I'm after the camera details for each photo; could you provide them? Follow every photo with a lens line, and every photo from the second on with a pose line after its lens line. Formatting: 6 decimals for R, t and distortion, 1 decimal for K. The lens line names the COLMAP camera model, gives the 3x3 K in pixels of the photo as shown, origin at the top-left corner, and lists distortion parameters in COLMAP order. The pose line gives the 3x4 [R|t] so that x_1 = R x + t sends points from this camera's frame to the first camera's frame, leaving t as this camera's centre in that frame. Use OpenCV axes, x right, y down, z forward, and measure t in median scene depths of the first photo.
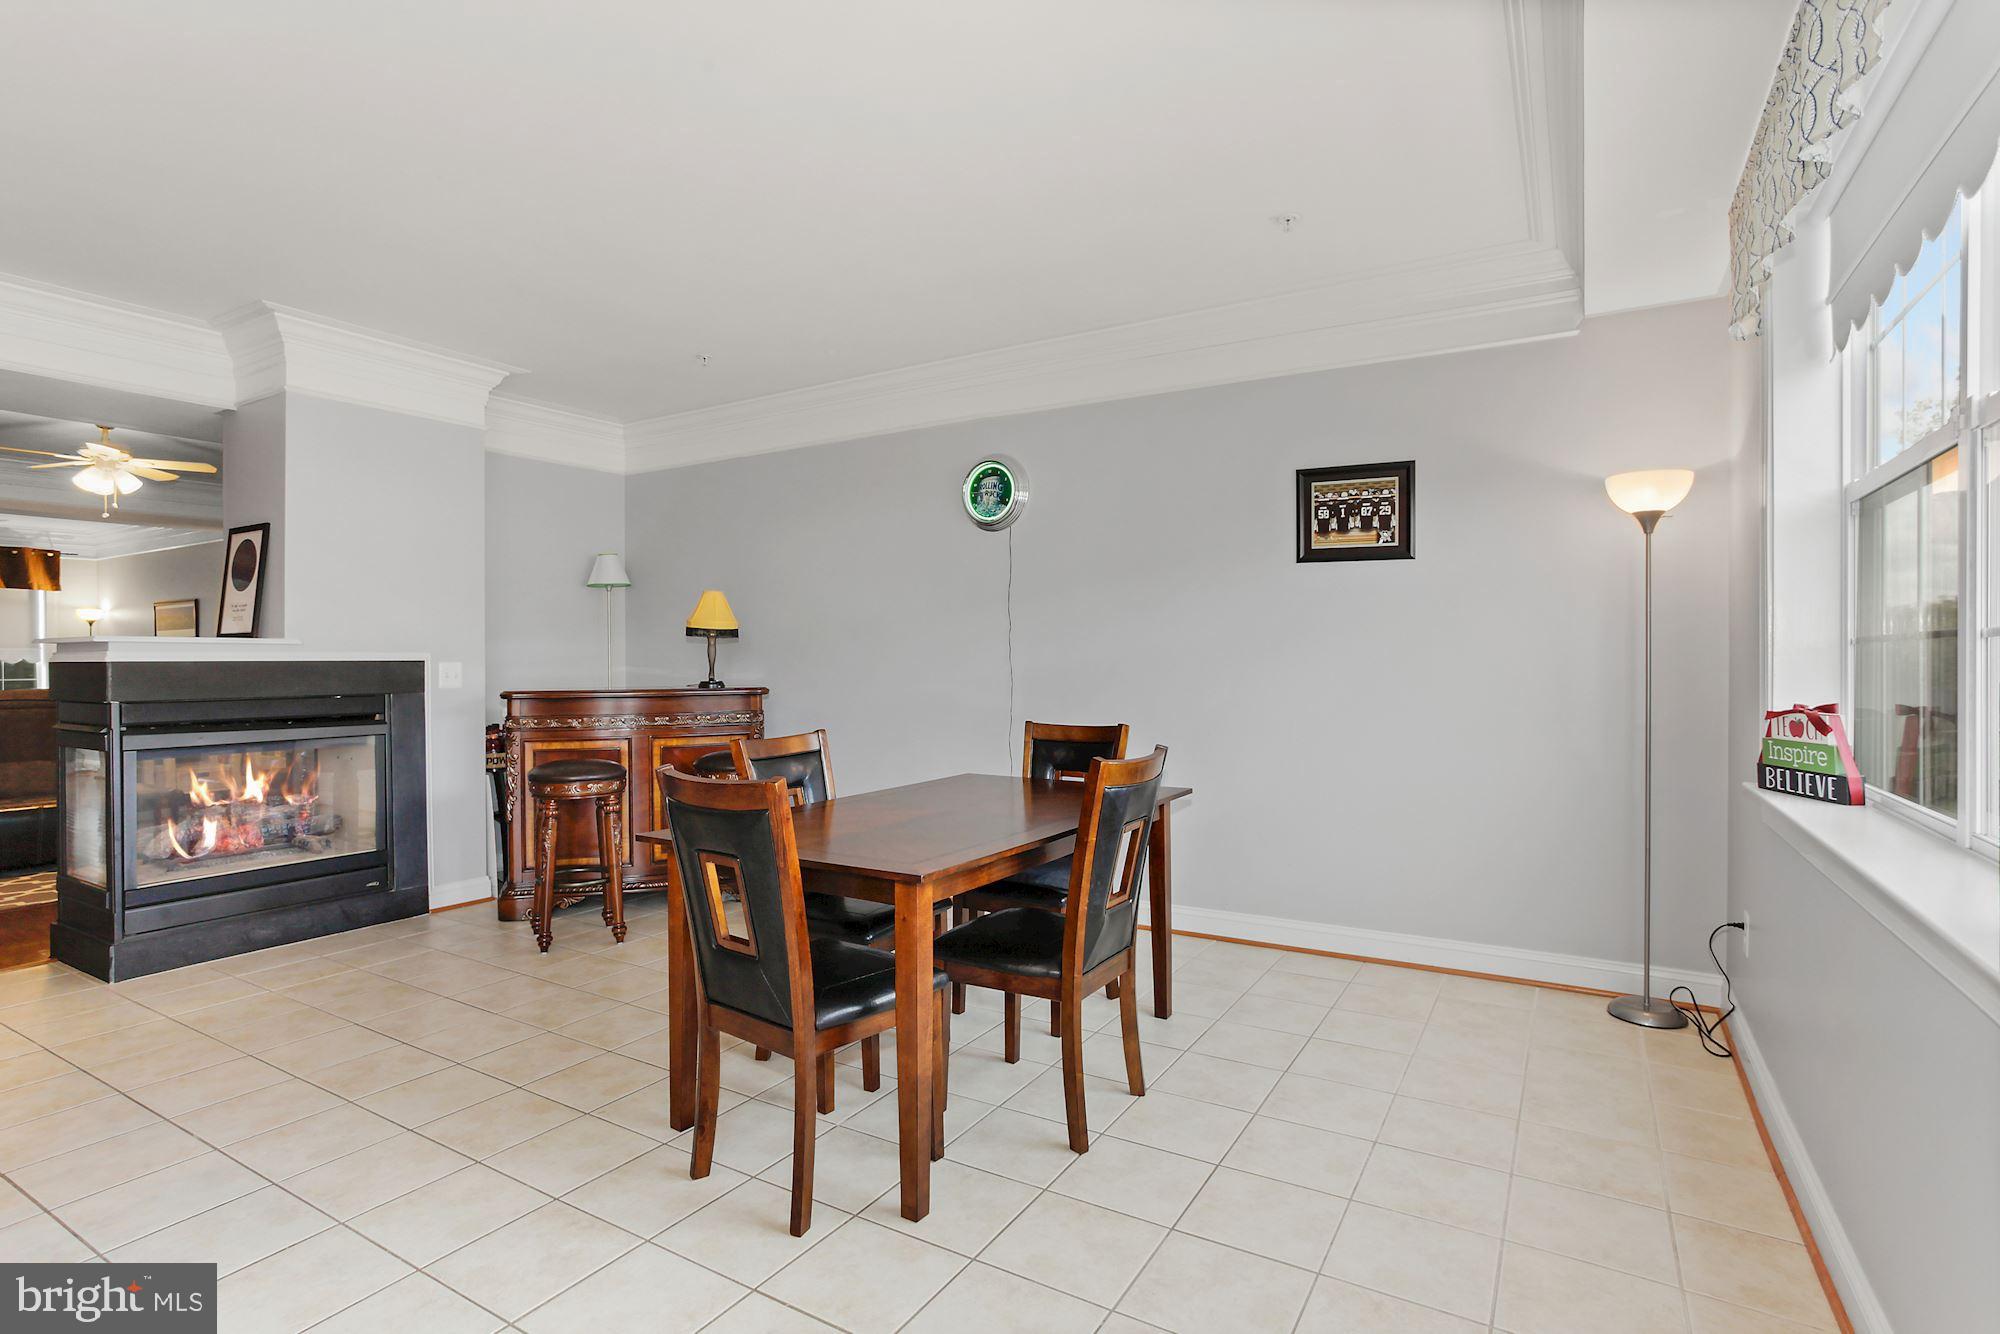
lens RADIAL K [[1003.1, 0, 989.4], [0, 1003.1, 653.8], [0, 0, 1]] dist [-0.034323, 0.029436]
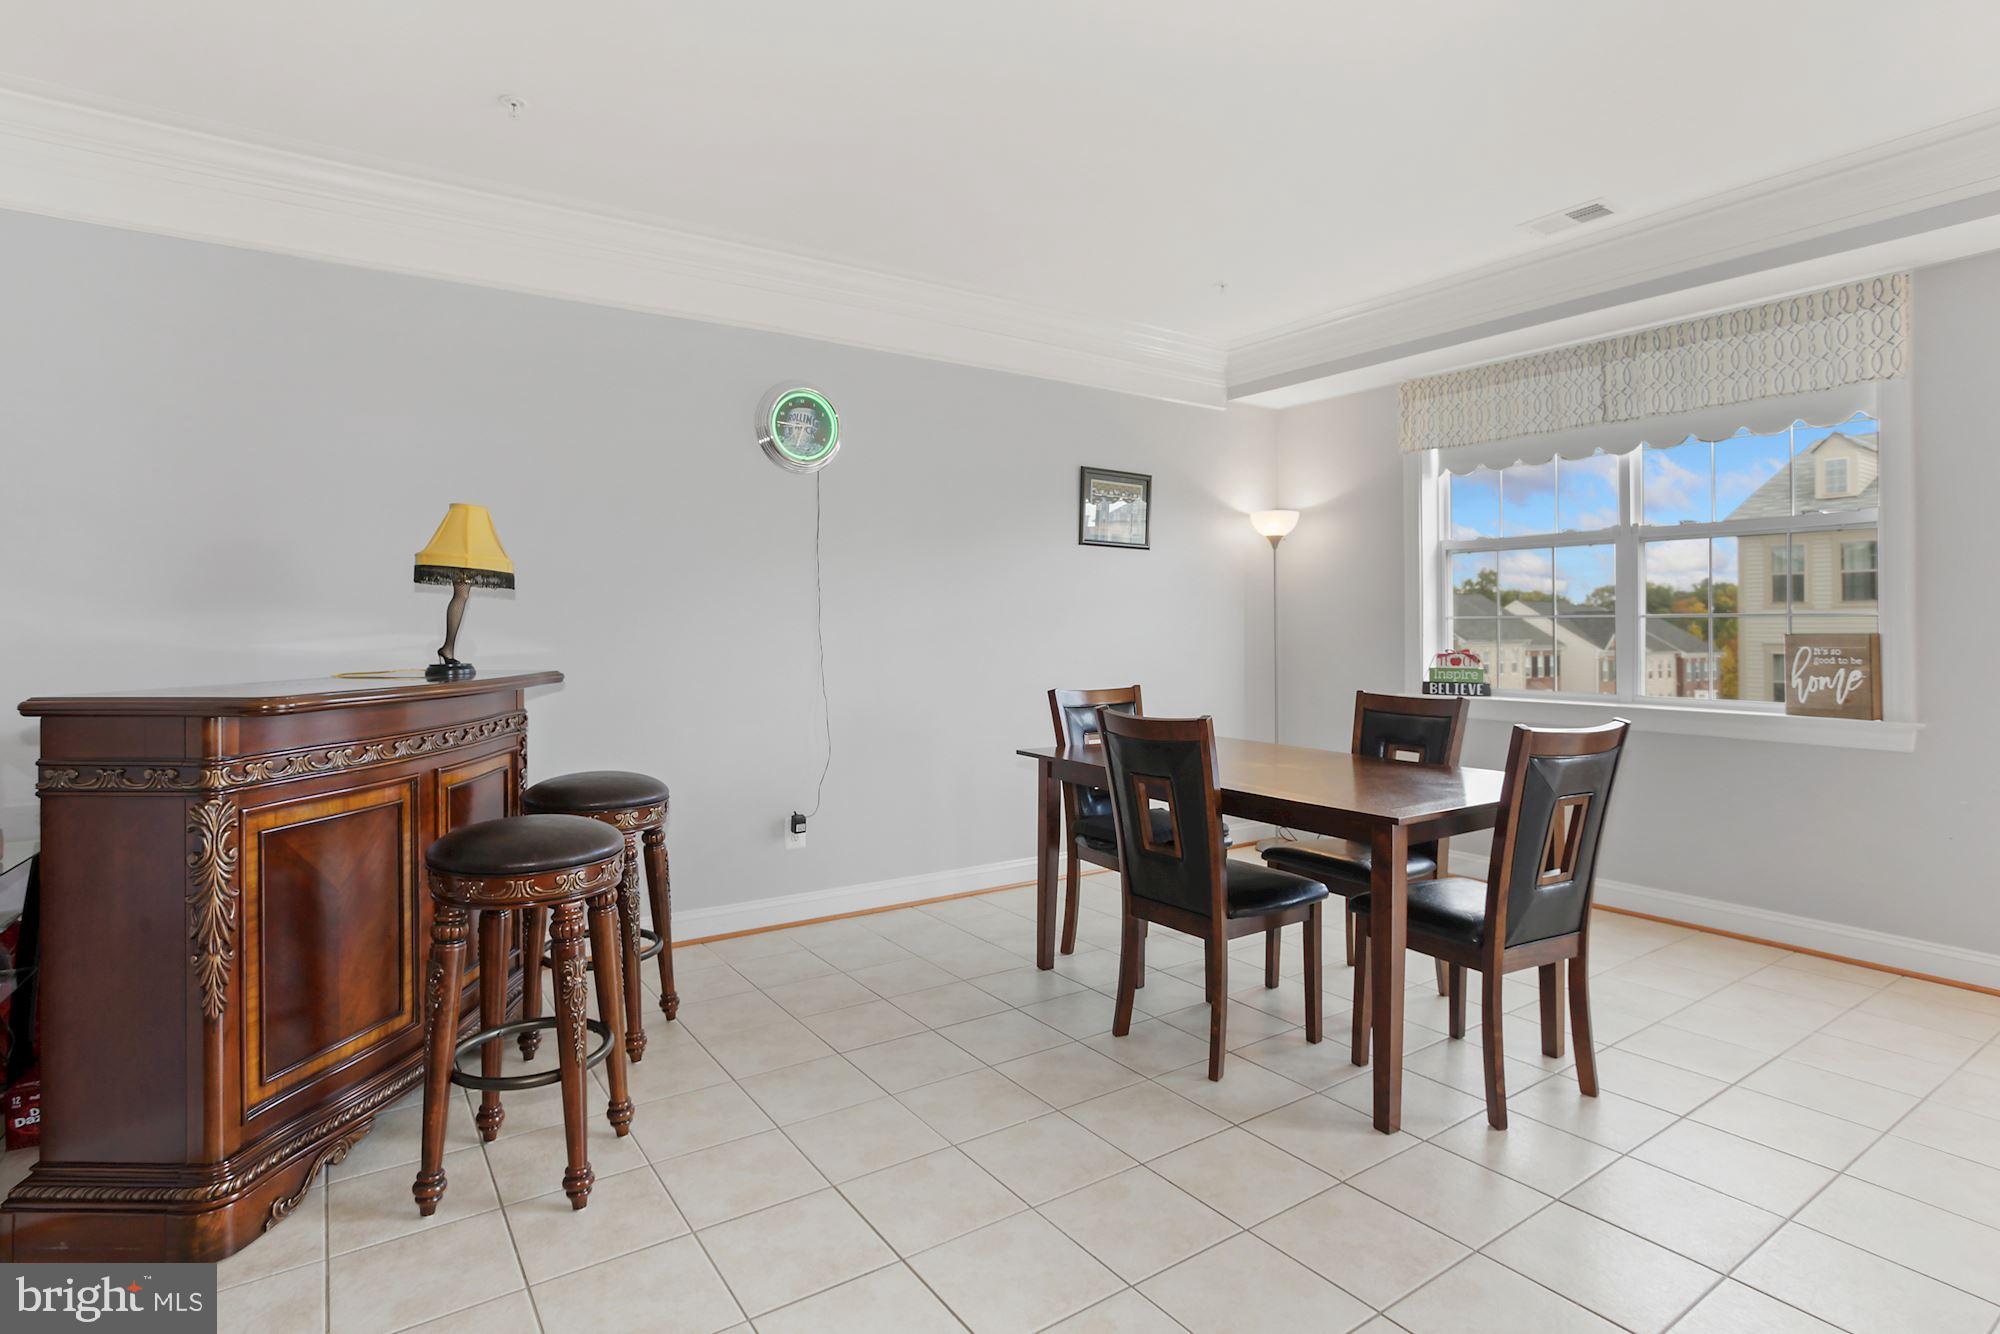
lens RADIAL K [[1015.8, 0, 1002.6], [0, 1015.8, 626.2], [0, 0, 1]] dist [-0.051073, 0.034584]
pose [[0.378862, 0.009662, 0.925403, -0.712409], [-0.001483, 0.999951, -0.009834, 0.011587], [-0.925452, 0.002354, 0.378858, 0.536113]]
